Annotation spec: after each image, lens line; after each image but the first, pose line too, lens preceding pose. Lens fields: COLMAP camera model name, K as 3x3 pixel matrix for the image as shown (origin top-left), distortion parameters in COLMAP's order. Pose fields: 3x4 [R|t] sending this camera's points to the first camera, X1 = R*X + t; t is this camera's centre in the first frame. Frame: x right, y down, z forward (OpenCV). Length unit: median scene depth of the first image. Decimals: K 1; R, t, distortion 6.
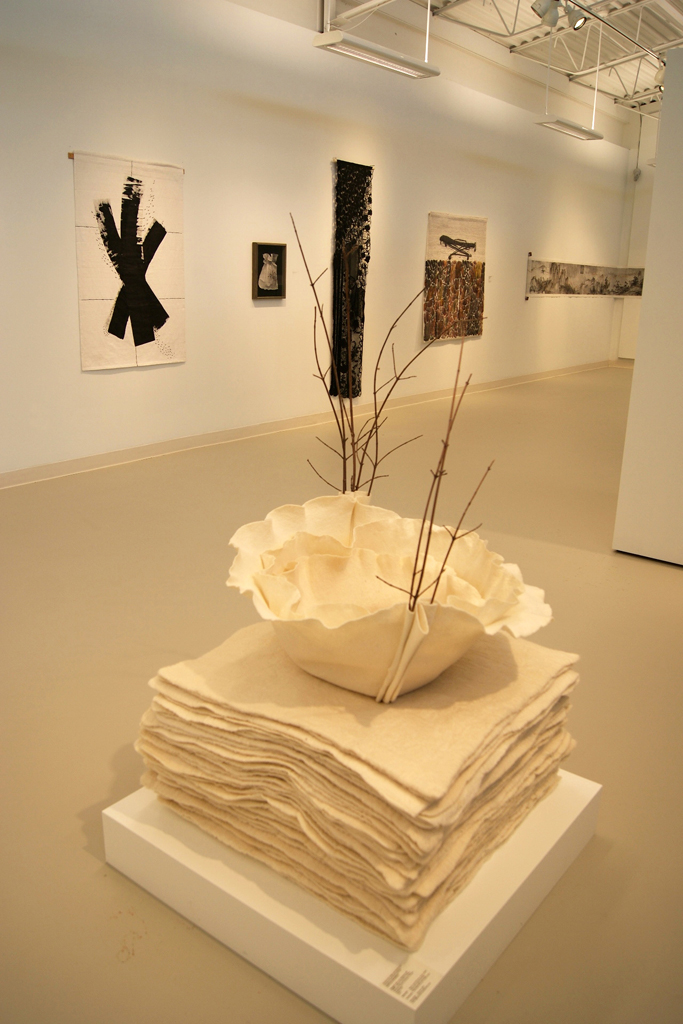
lens RADIAL K [[824.1, 0, 323.0], [0, 824.1, 510.1], [0, 0, 1]] dist [-0.074339, 0.014107]
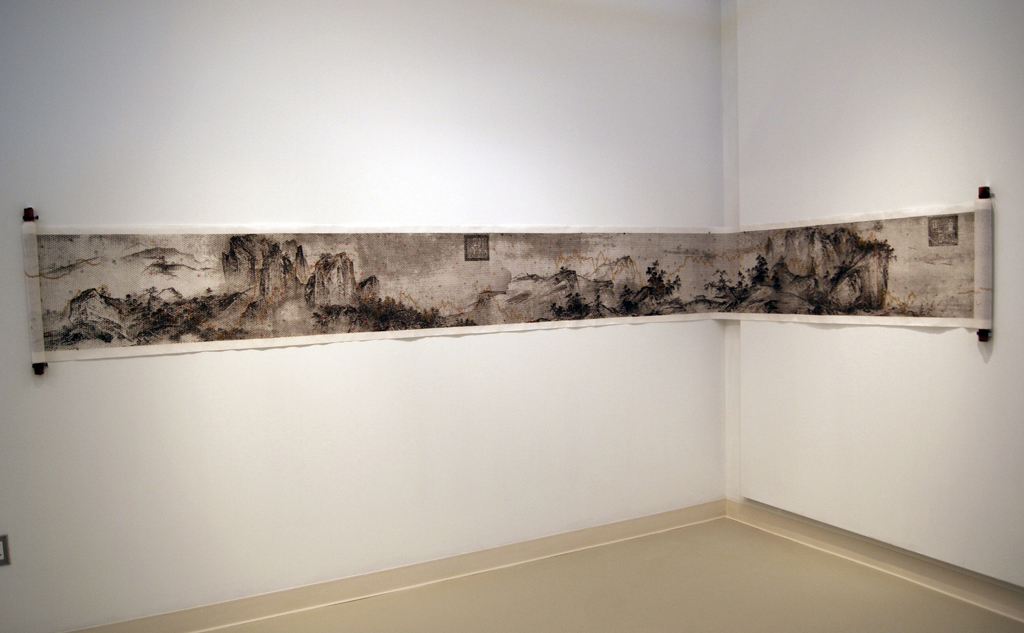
lens RADIAL K [[825.3, 0, 512.0], [0, 825.3, 316.5], [0, 0, 1]] dist [-0.002039, -0.001168]
pose [[0.914576, -0.016385, -0.404081, 0.948729], [-0.068750, 0.978336, -0.195274, -0.430099], [0.398527, 0.206374, 0.893637, 1.494982]]
